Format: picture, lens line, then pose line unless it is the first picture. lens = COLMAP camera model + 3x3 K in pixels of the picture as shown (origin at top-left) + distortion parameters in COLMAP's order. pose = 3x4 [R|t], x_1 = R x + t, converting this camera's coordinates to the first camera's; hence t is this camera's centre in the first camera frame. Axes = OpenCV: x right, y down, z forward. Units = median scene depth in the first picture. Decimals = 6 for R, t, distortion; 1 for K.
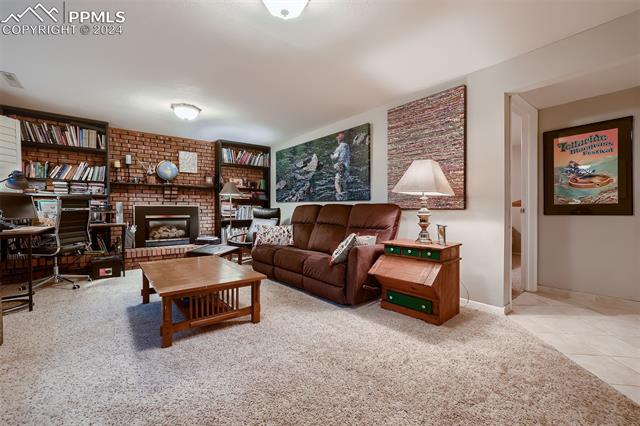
lens RADIAL K [[270.2, 0, 319.2], [0, 270.2, 212.4], [0, 0, 1]] dist [-0.016028, 0.006396]
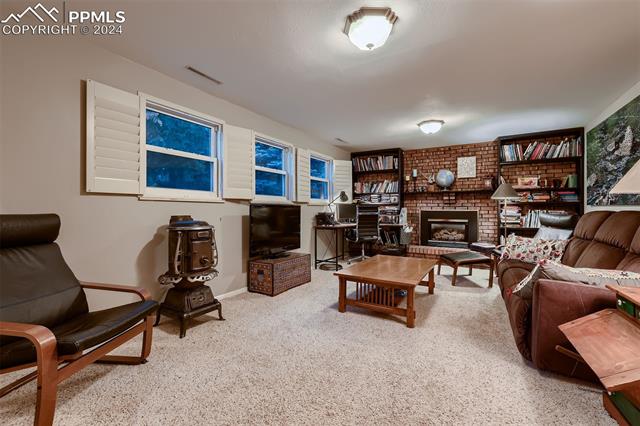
lens RADIAL K [[270.2, 0, 319.0], [0, 270.2, 208.6], [0, 0, 1]] dist [-0.016028, 0.006396]
pose [[0.357073, -0.001018, -0.934076, 0.275388], [-0.017268, 0.999821, -0.007690, -0.015133], [0.933917, 0.018876, 0.356991, 0.133233]]
